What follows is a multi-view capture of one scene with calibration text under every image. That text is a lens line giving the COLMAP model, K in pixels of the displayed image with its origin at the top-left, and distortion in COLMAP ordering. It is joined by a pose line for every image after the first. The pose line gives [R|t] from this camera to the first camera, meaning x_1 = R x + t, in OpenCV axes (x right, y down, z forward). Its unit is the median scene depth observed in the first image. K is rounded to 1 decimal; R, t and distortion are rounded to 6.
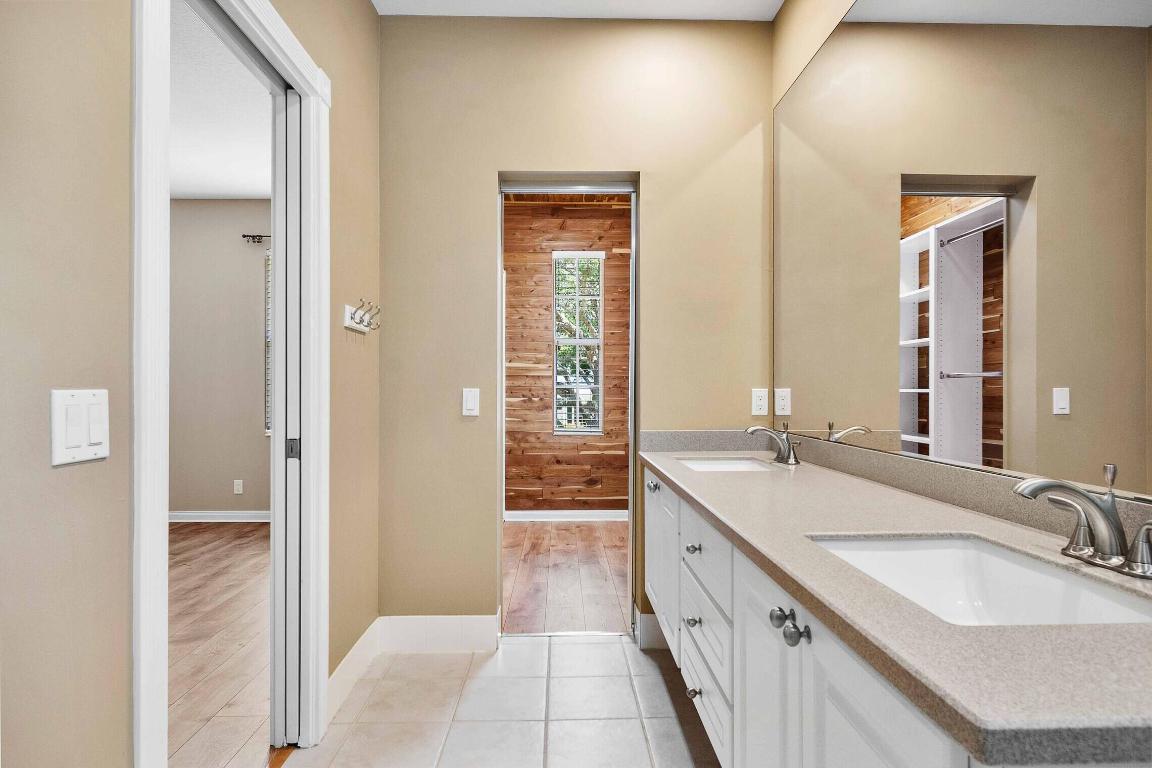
lens RADIAL K [[630.6, 0, 575.5], [0, 630.6, 387.0], [0, 0, 1]] dist [0.000027, 0.000000]
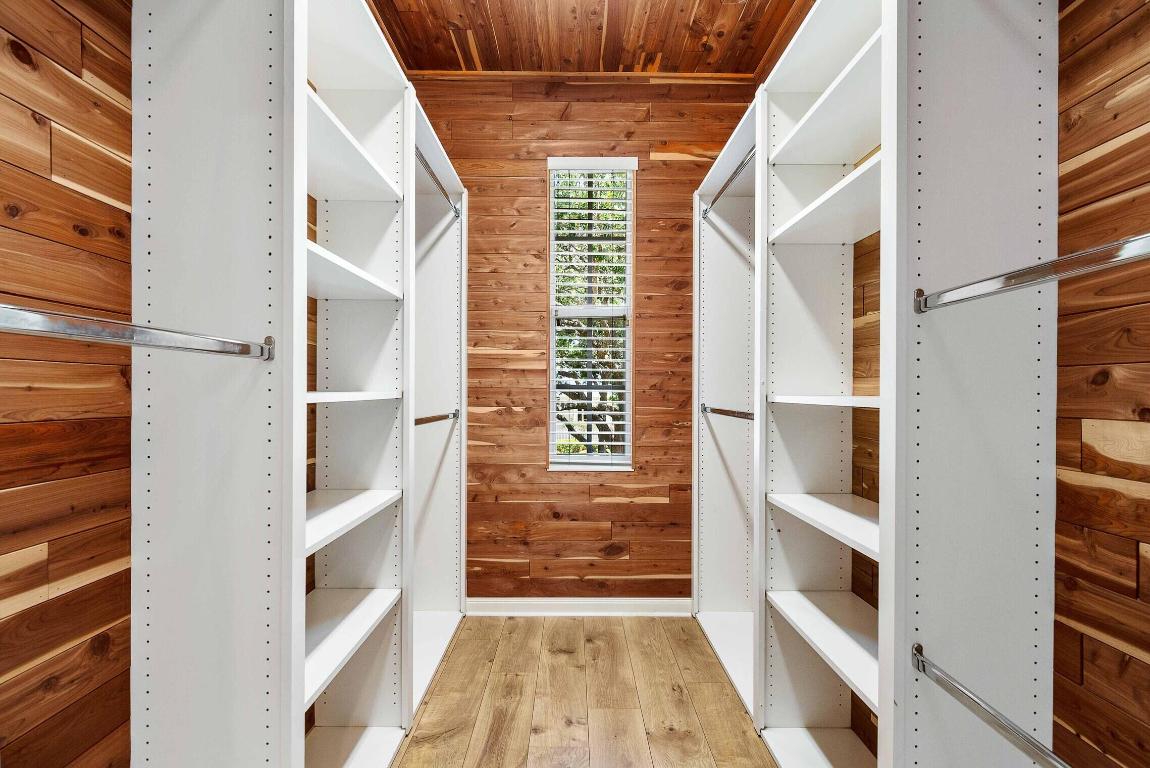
lens RADIAL K [[514.2, 0, 576.3], [0, 514.2, 387.8], [0, 0, 1]] dist [0.000368, 0.000007]
pose [[0.999848, 0.003265, -0.017098, -0.000932], [-0.003312, 0.999991, -0.002687, 0.000398], [0.017089, 0.002743, 0.999850, 0.520429]]
